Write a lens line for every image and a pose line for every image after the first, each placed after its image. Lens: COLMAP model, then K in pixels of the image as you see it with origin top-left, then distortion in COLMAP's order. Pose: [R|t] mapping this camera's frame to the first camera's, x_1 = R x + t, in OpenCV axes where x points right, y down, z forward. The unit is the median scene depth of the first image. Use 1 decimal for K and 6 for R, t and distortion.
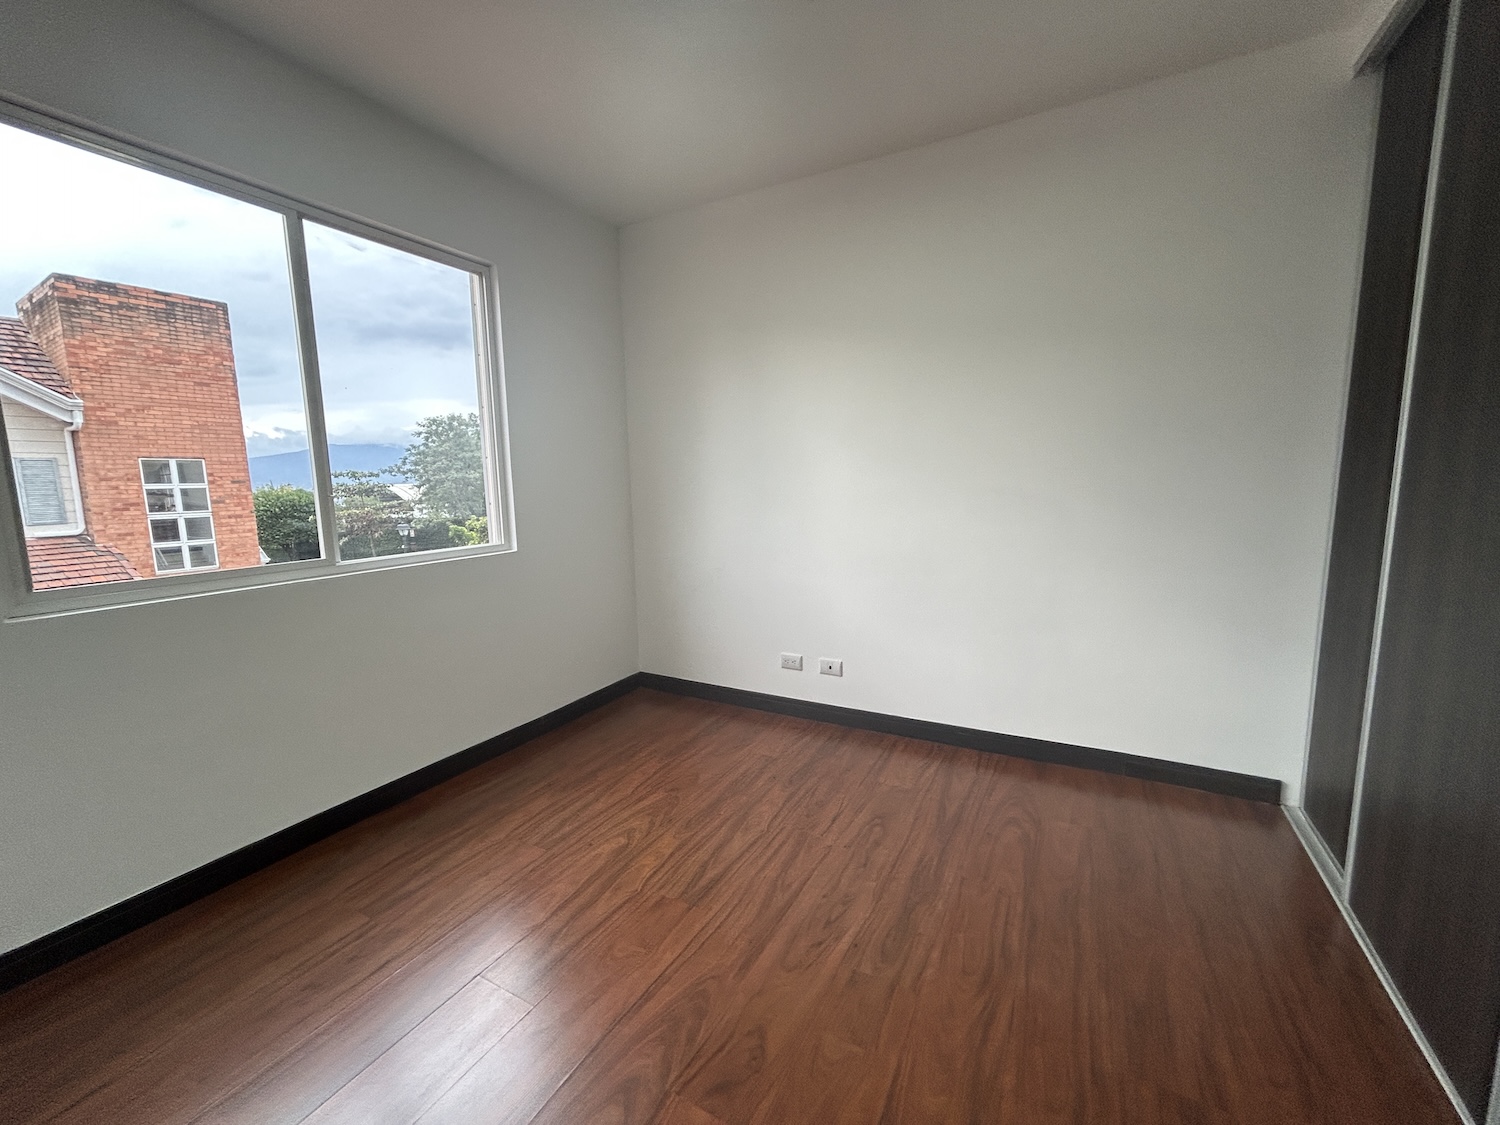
lens RADIAL K [[606.4, 0, 748.3], [0, 606.4, 561.2], [0, 0, 1]] dist [0.000006, 0.000482]
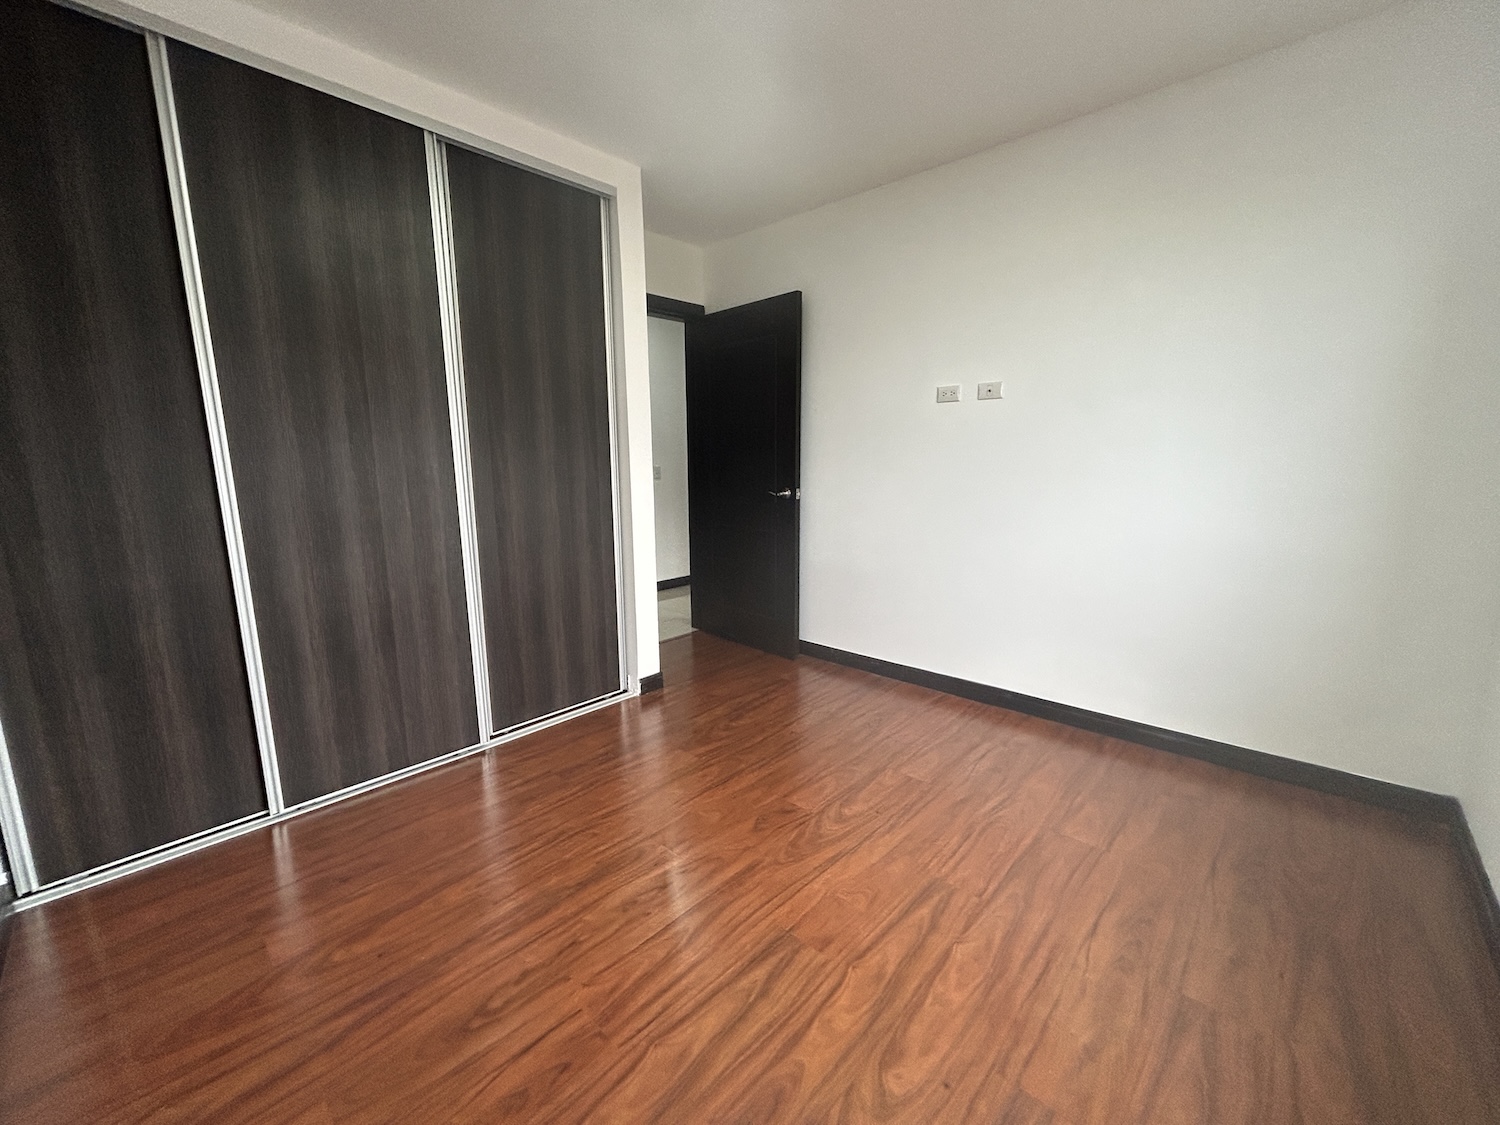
lens RADIAL K [[606.4, 0, 749.4], [0, 606.4, 563.5], [0, 0, 1]] dist [0.000006, 0.000482]
pose [[-0.969125, -0.019441, 0.245802, -0.234041], [0.055524, 0.954076, 0.294373, -0.215932], [-0.240237, 0.298932, -0.923540, 1.595849]]
